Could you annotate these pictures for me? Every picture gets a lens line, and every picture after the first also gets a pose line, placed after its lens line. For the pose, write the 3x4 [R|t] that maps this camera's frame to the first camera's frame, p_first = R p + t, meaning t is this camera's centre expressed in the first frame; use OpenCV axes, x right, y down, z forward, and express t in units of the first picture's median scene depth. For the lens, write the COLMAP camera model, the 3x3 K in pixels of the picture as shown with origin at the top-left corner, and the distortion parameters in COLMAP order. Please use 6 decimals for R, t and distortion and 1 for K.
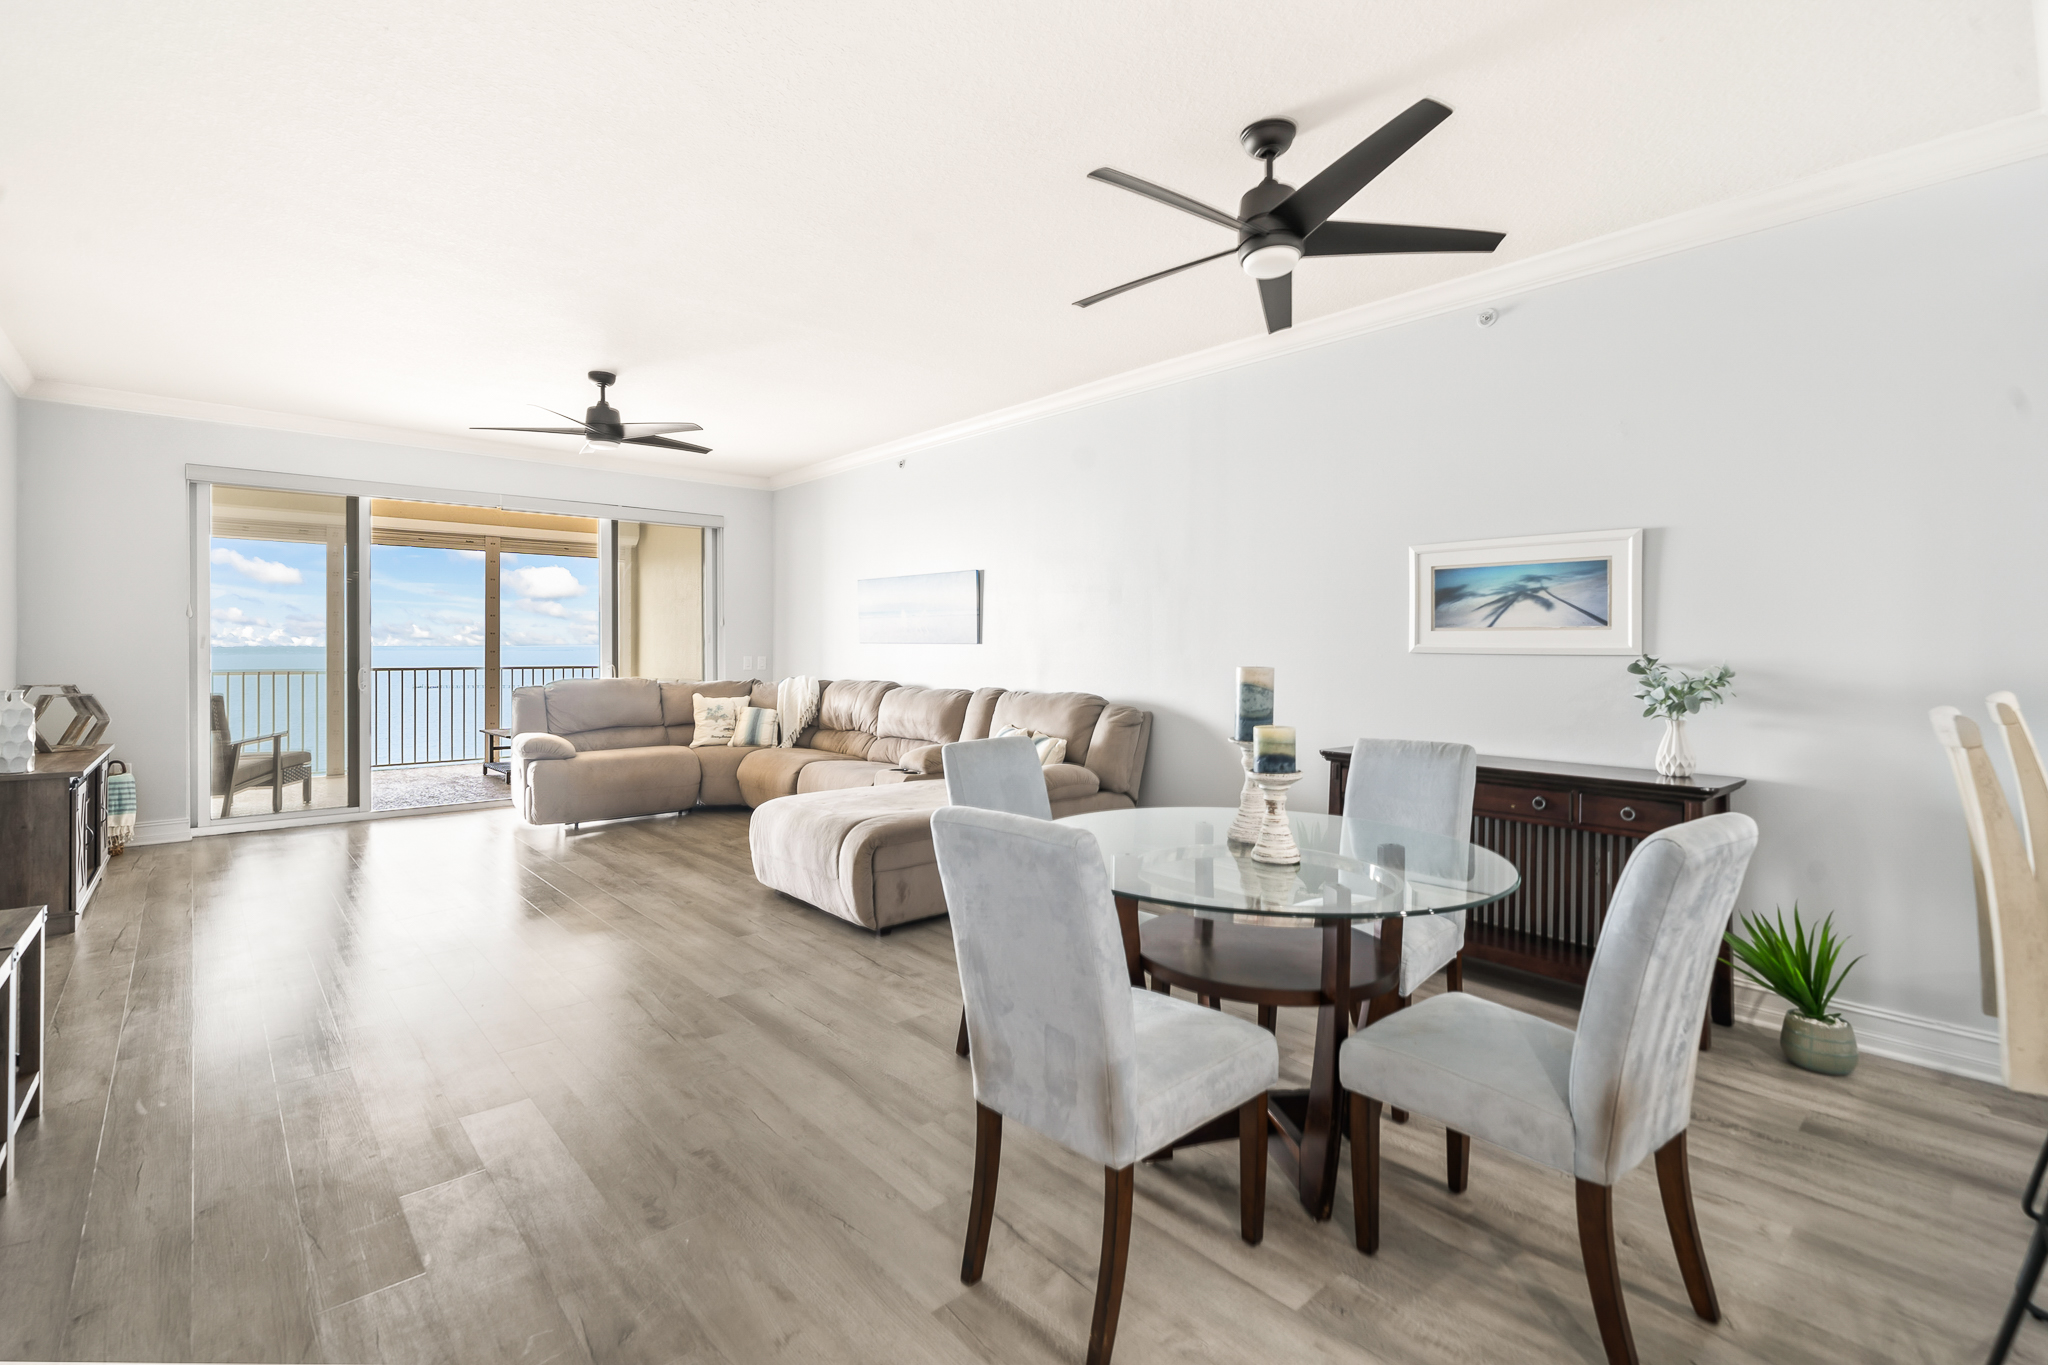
lens RADIAL K [[901.3, 0, 1009.0], [0, 901.3, 655.5], [0, 0, 1]] dist [0.003291, 0.002345]
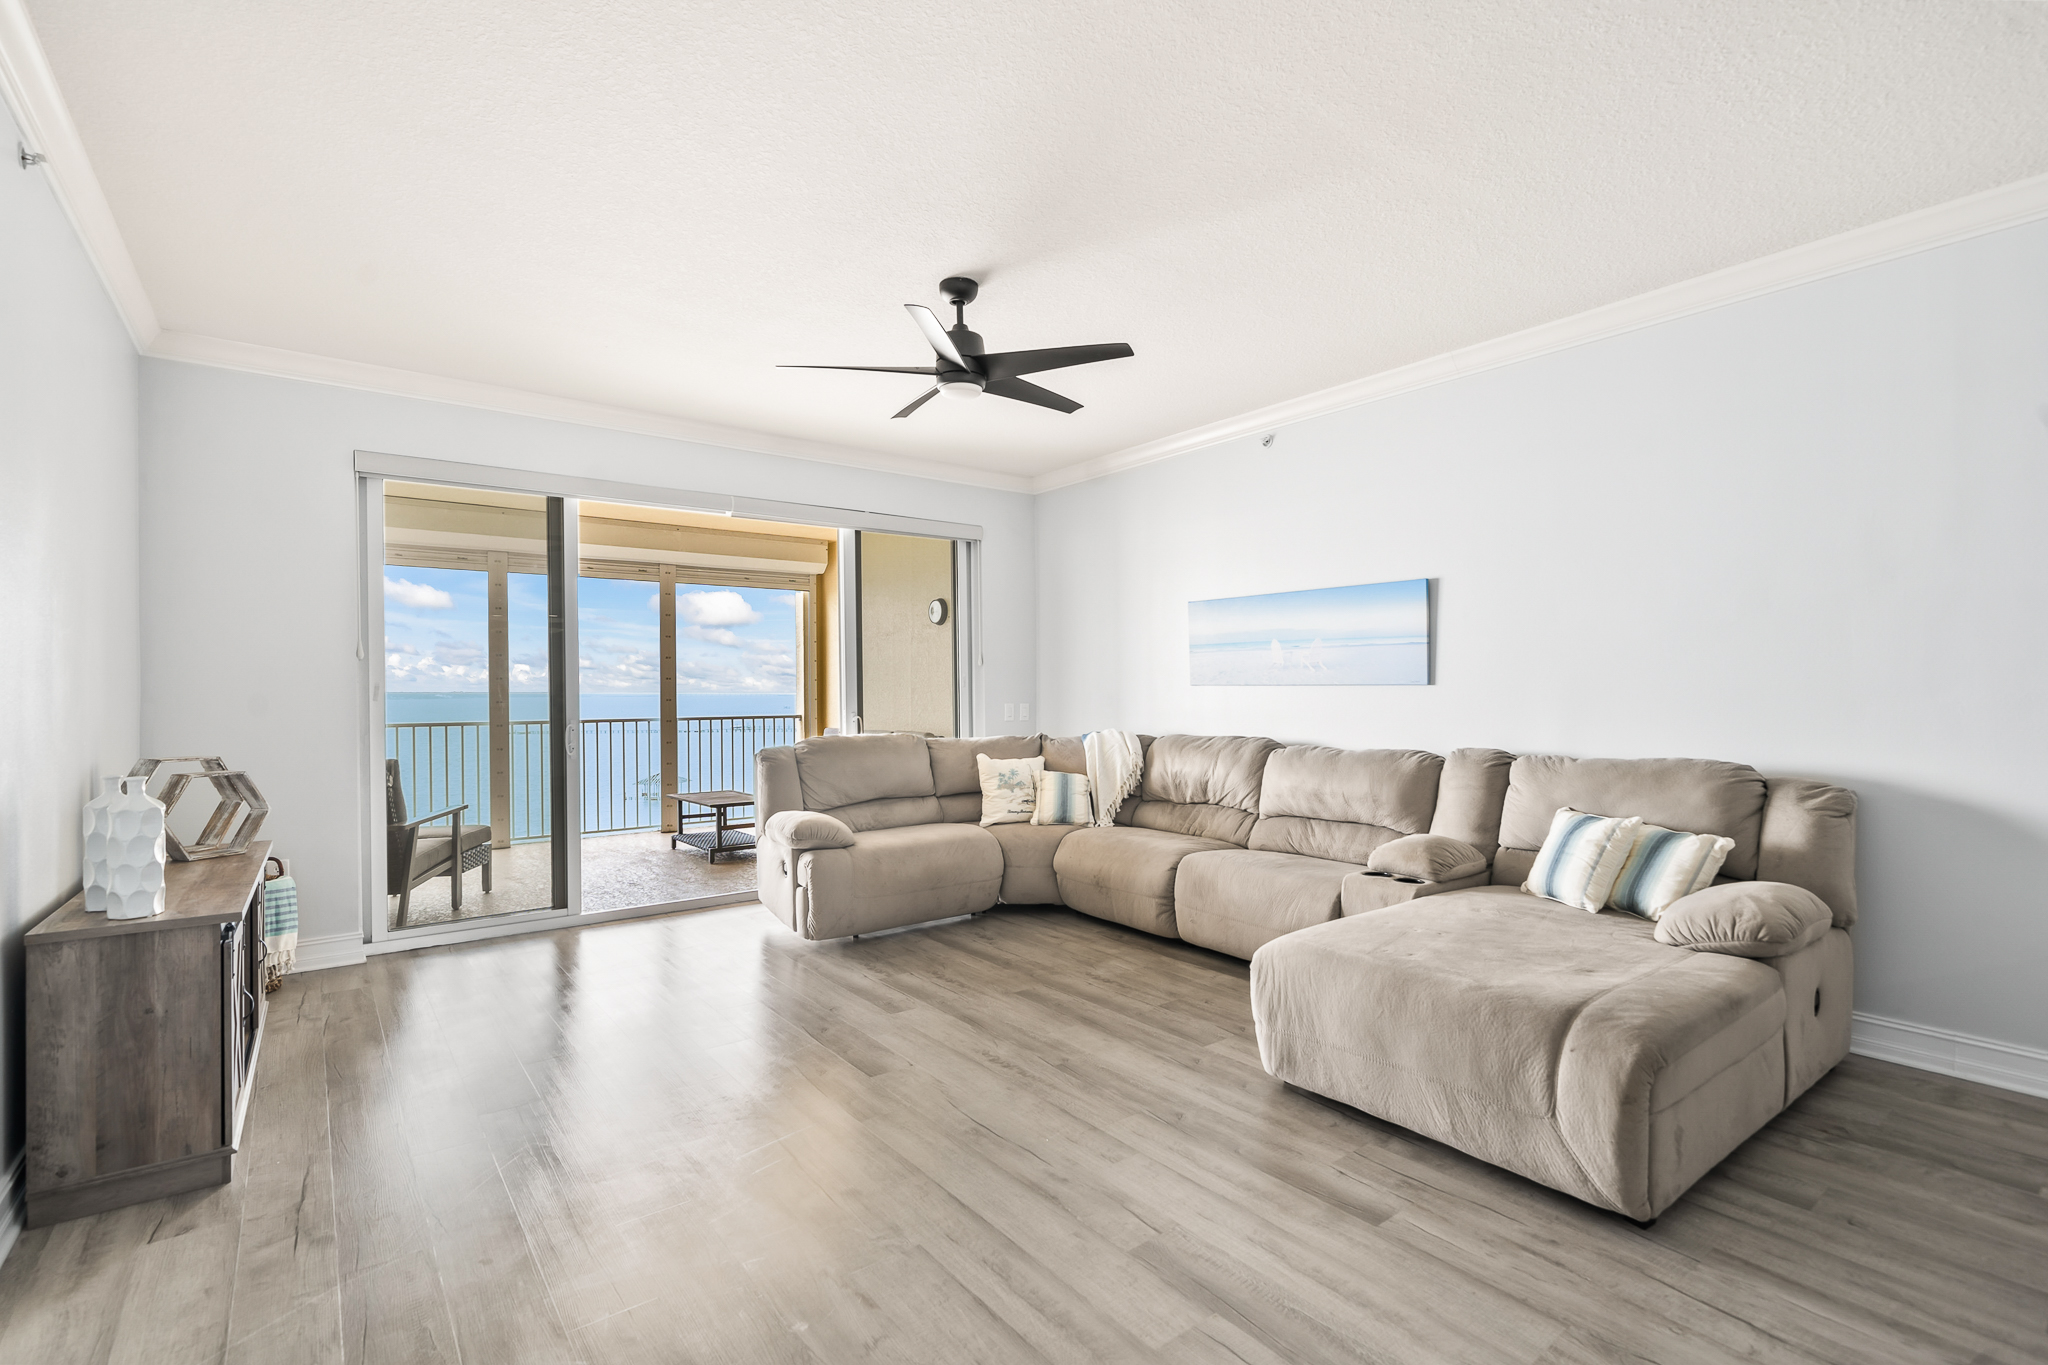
lens RADIAL K [[901.3, 0, 1025.9], [0, 901.3, 701.8], [0, 0, 1]] dist [0.003291, 0.002345]
pose [[0.998132, -0.007633, -0.060623, -0.326376], [0.007860, 0.999963, 0.003512, -0.005224], [0.060594, -0.003982, 0.998155, 0.304845]]
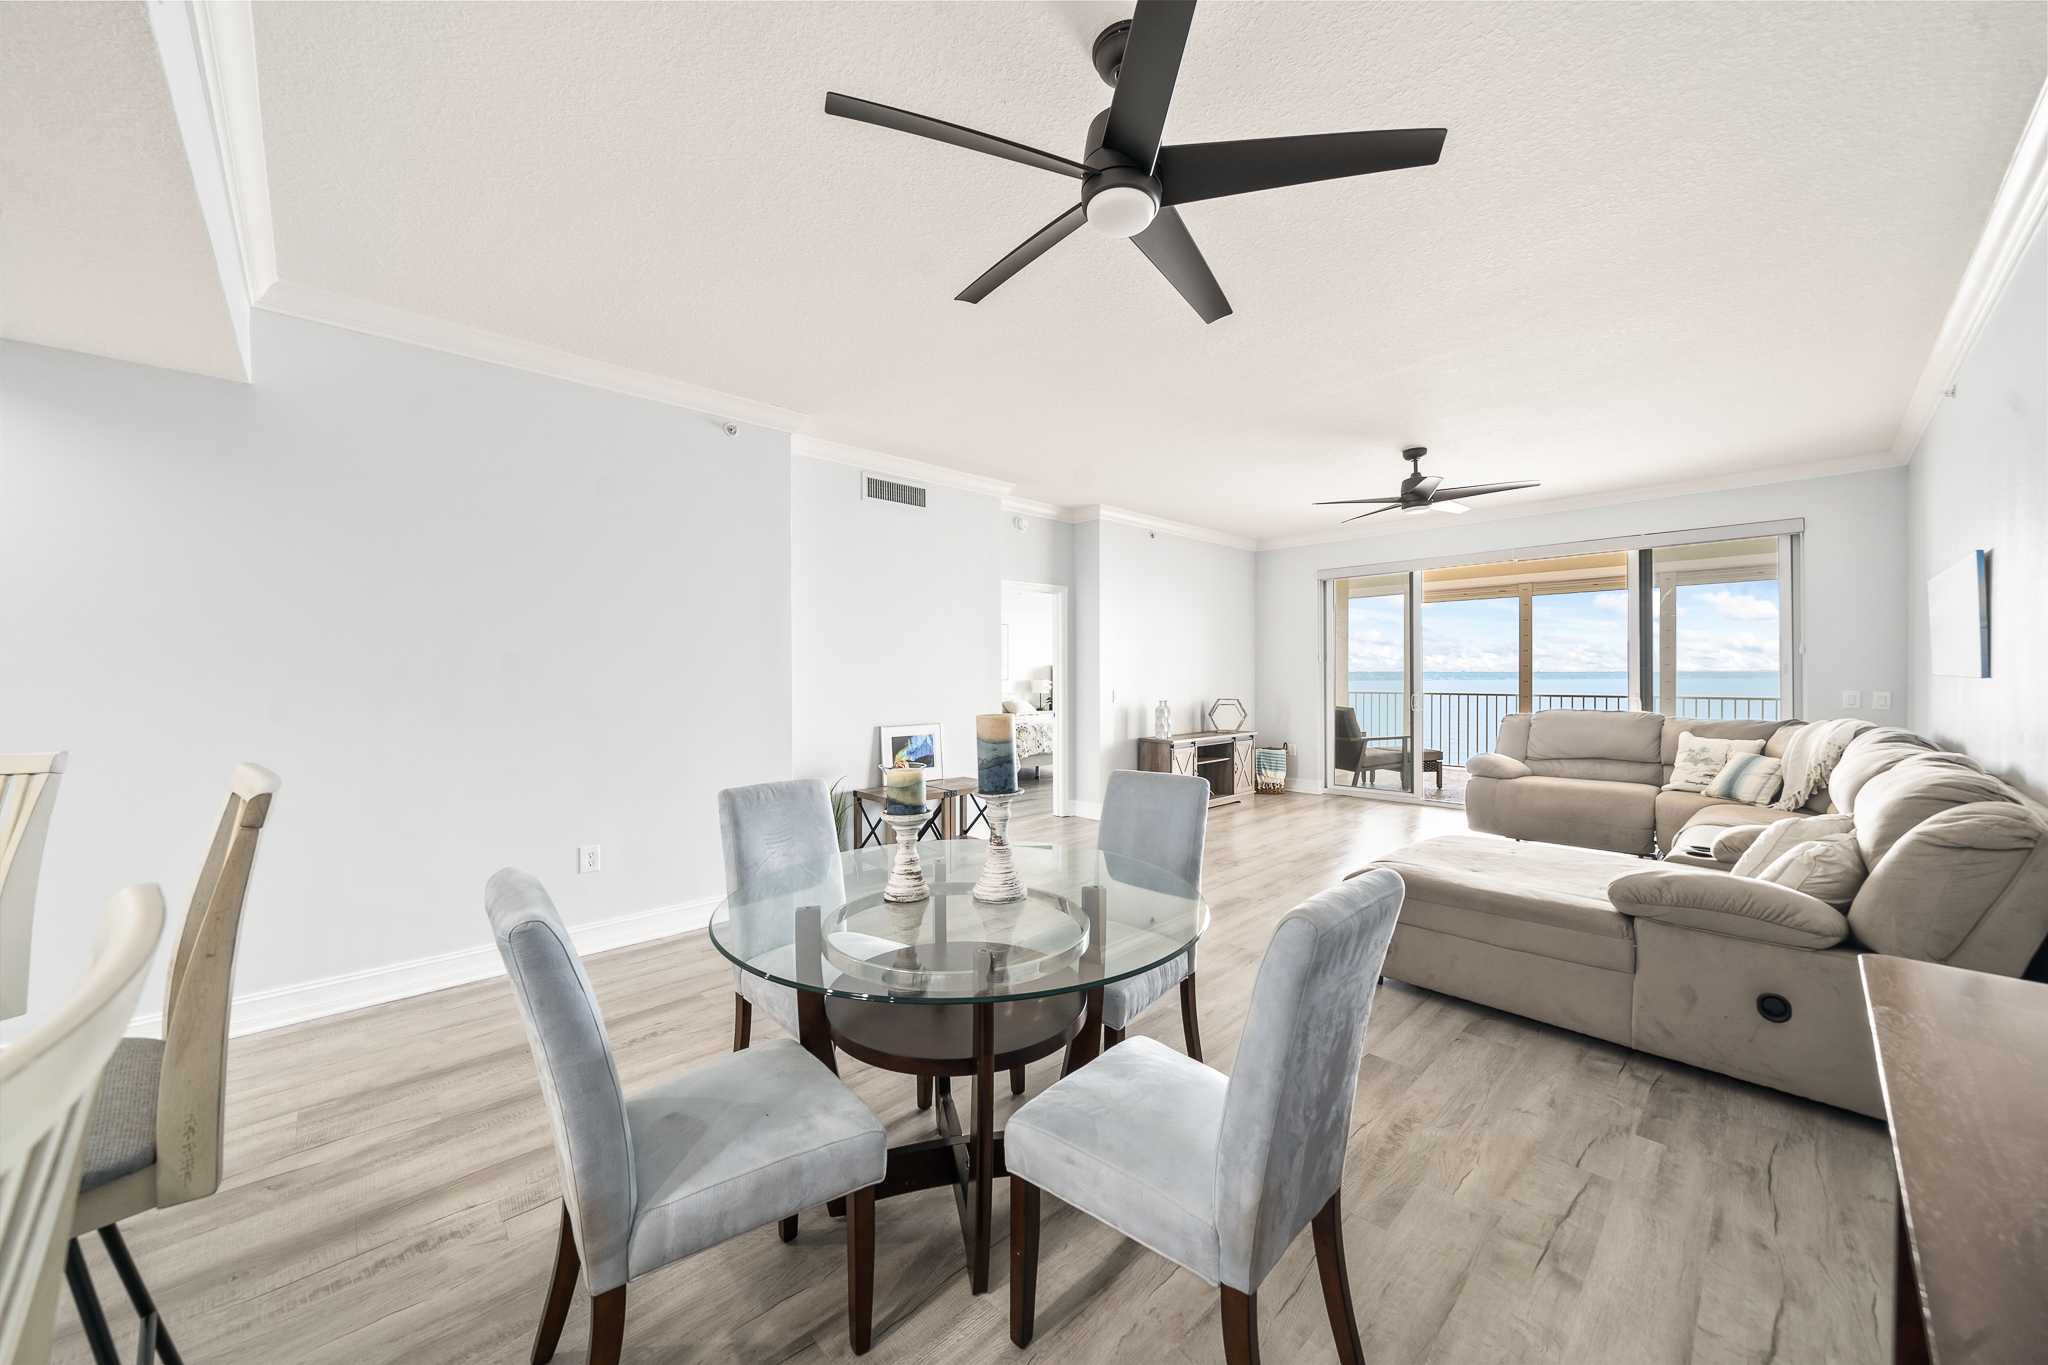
lens RADIAL K [[729.7, 0, 1025.6], [0, 729.7, 674.4], [0, 0, 1]] dist [-0.008550, 0.000167]
pose [[0.036121, -0.002630, -0.999344, 0.423682], [-0.003146, 0.999991, -0.002745, -0.012346], [0.999342, 0.003243, 0.036112, 0.408033]]
